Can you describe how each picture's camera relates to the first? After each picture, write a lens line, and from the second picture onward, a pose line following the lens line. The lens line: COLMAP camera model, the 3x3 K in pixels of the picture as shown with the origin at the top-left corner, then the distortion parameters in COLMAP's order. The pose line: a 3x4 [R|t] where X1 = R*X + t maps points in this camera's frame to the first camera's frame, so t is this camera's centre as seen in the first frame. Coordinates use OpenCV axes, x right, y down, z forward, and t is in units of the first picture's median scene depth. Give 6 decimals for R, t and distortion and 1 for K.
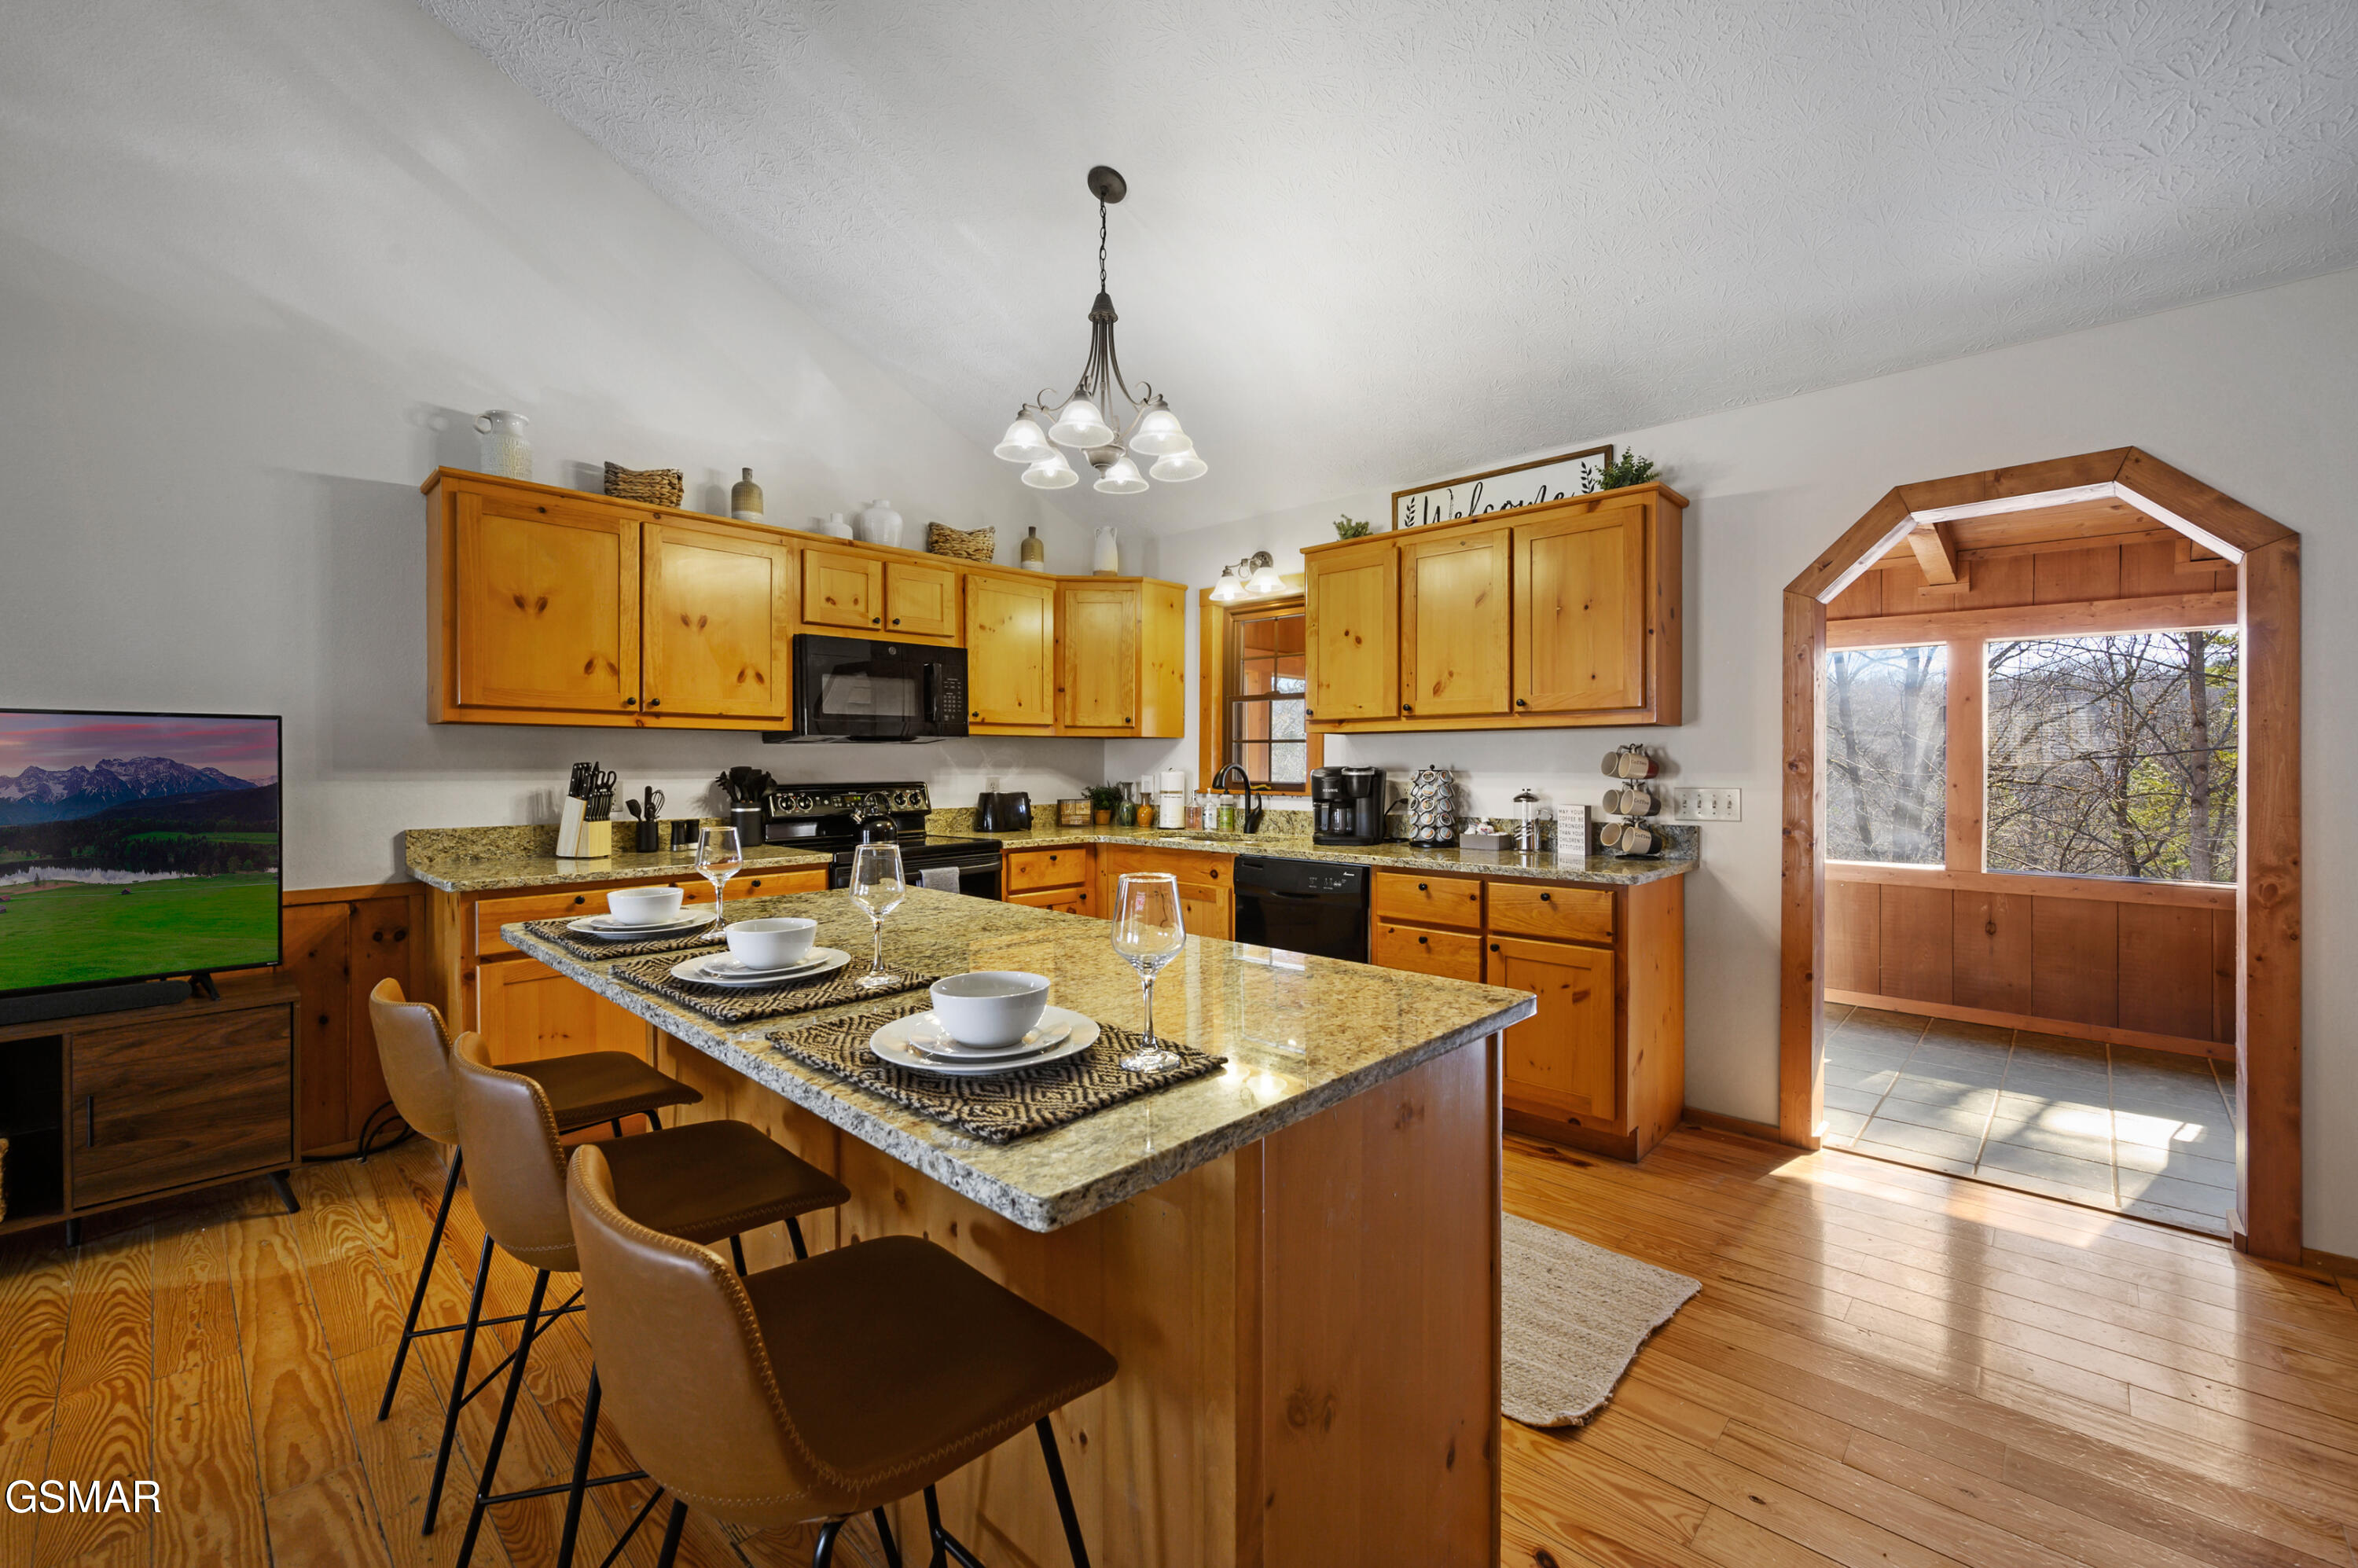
lens RADIAL K [[965.6, 0, 1169.0], [0, 965.6, 767.3], [0, 0, 1]] dist [0.000024, 0.000508]
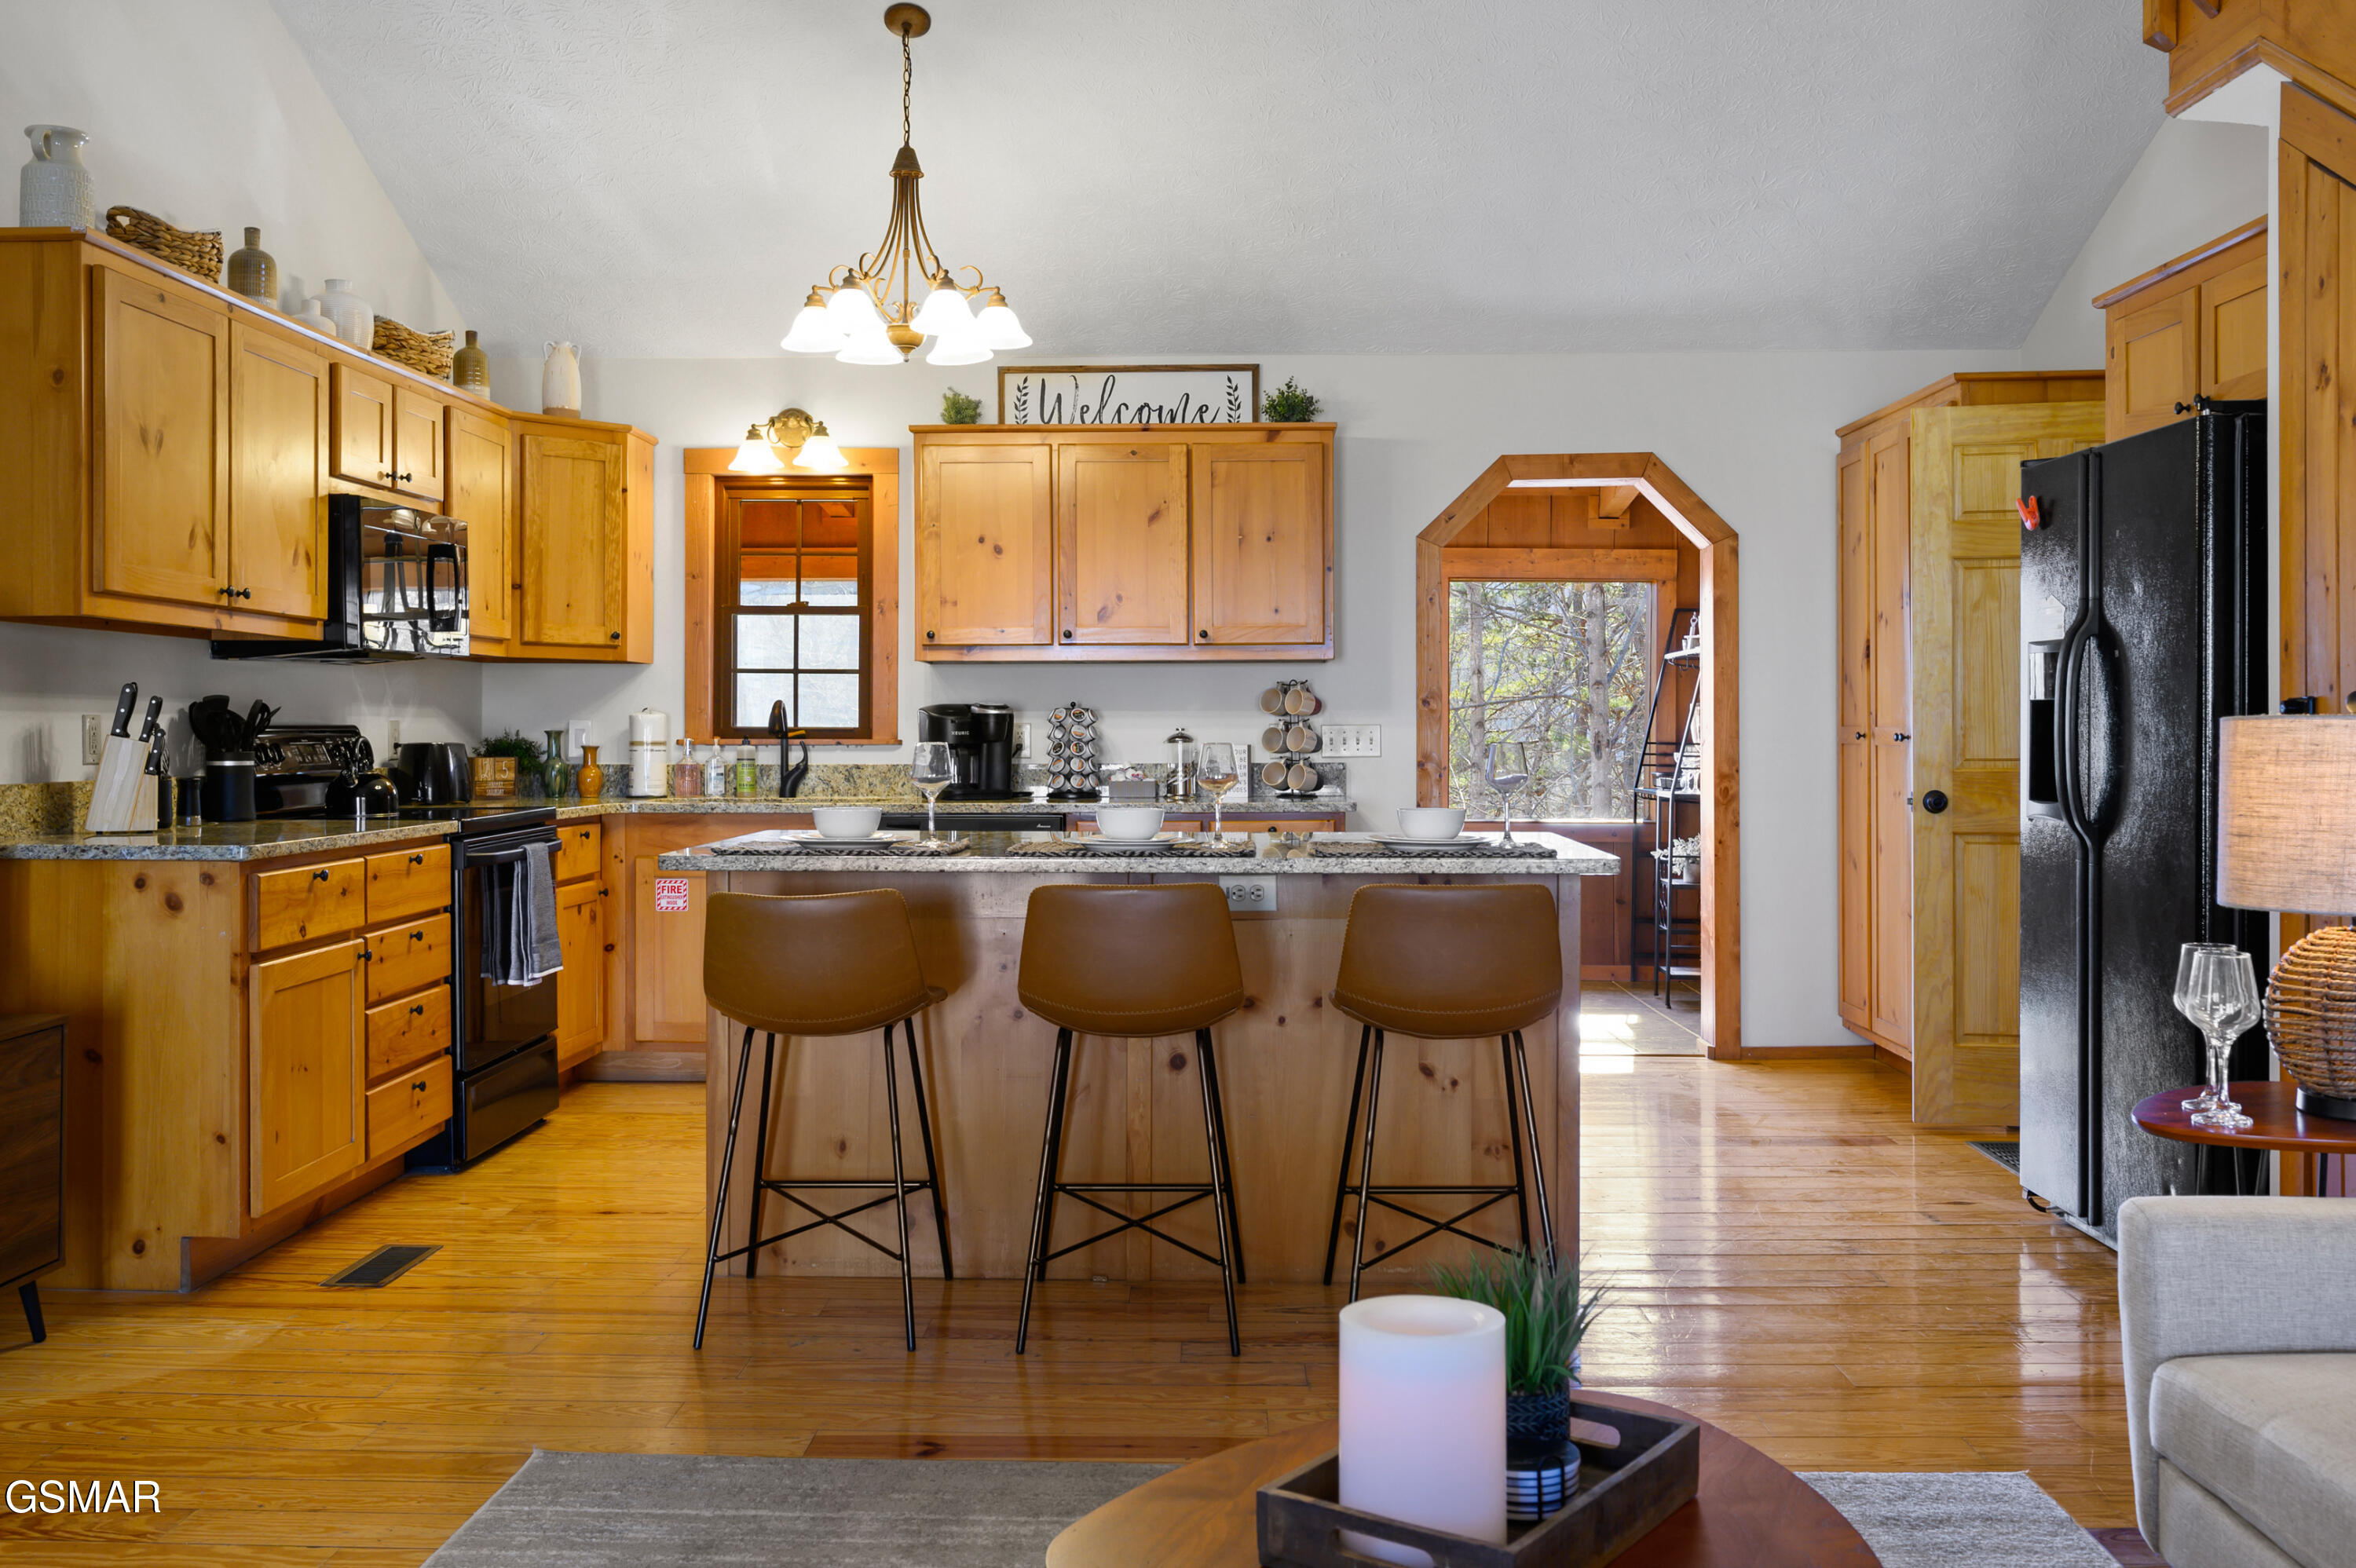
lens RADIAL K [[2086.2, 0, 1166.3], [0, 2086.2, 740.7], [0, 0, 1]] dist [-0.003162, -0.002184]
pose [[0.744049, -0.003690, 0.668115, -0.917333], [0.004460, 0.999990, 0.000556, 0.031669], [-0.668111, 0.002566, 0.744058, -0.432484]]
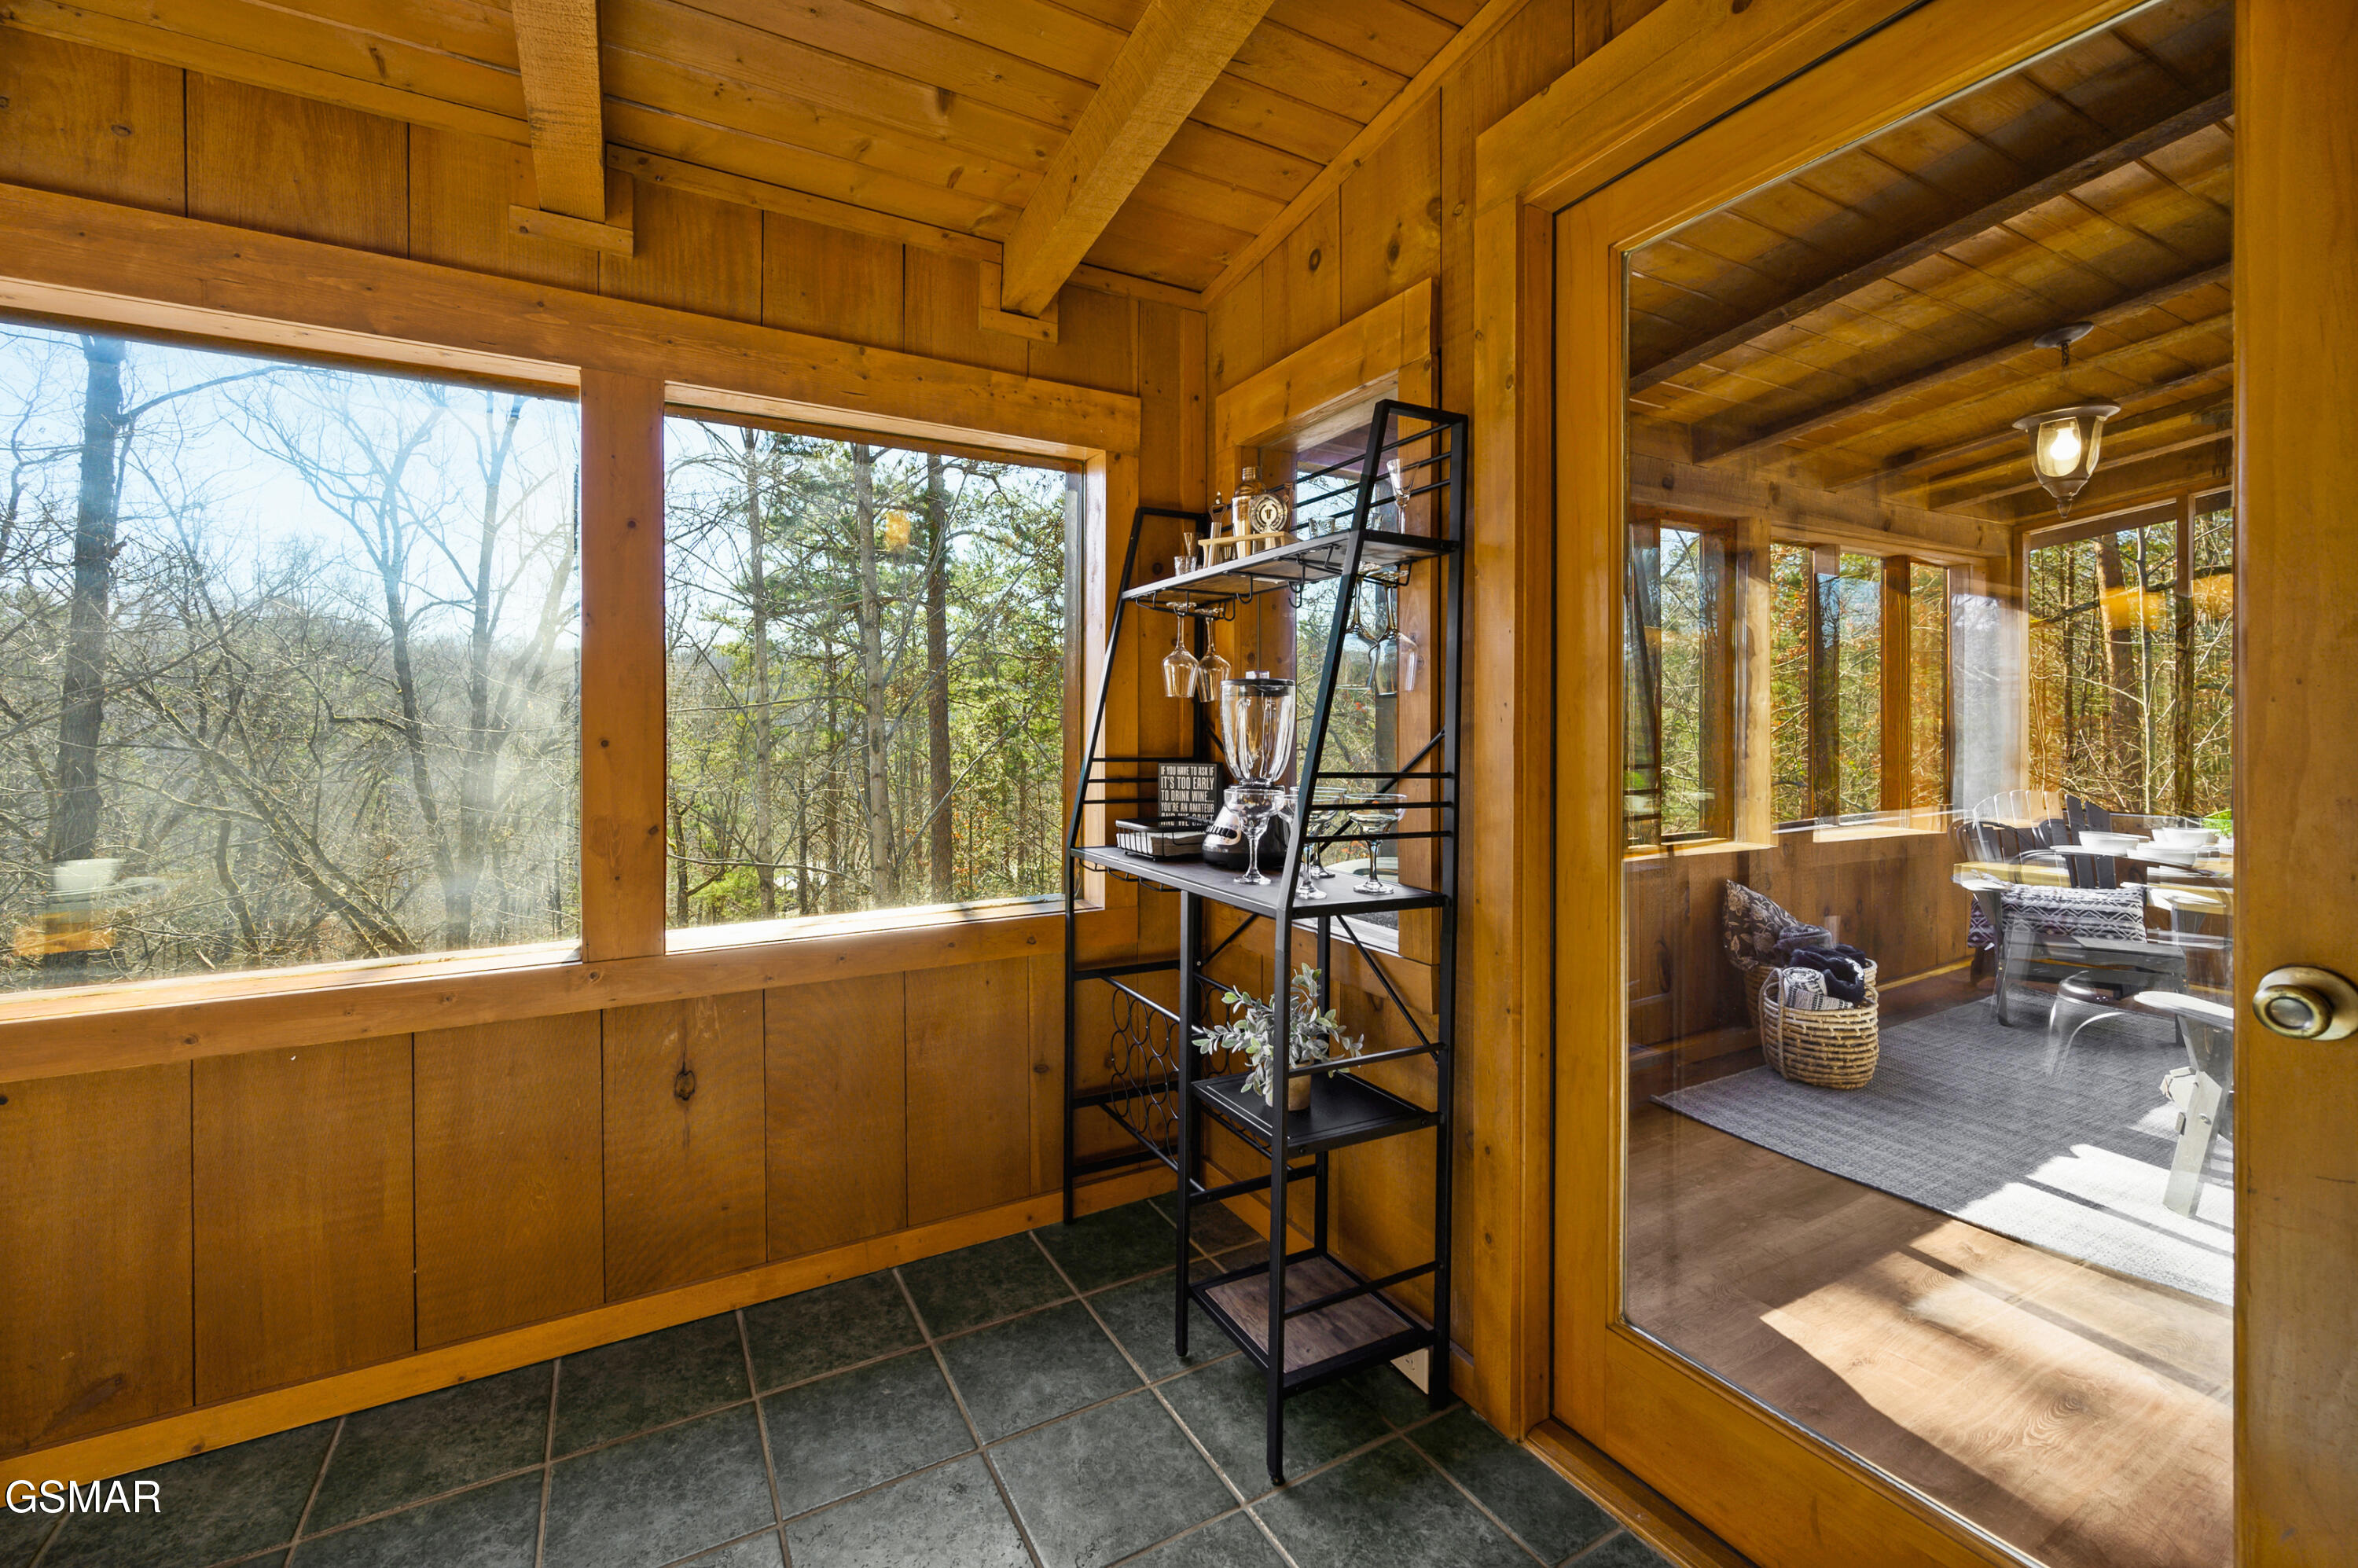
lens RADIAL K [[968.7, 0, 1178.9], [0, 968.7, 729.4], [0, 0, 1]] dist [0.000710, -0.000111]
pose [[0.286146, -0.005636, 0.958170, 0.625706], [0.007550, 0.999965, 0.003627, 0.017739], [-0.958156, 0.006196, 0.286178, 0.823634]]
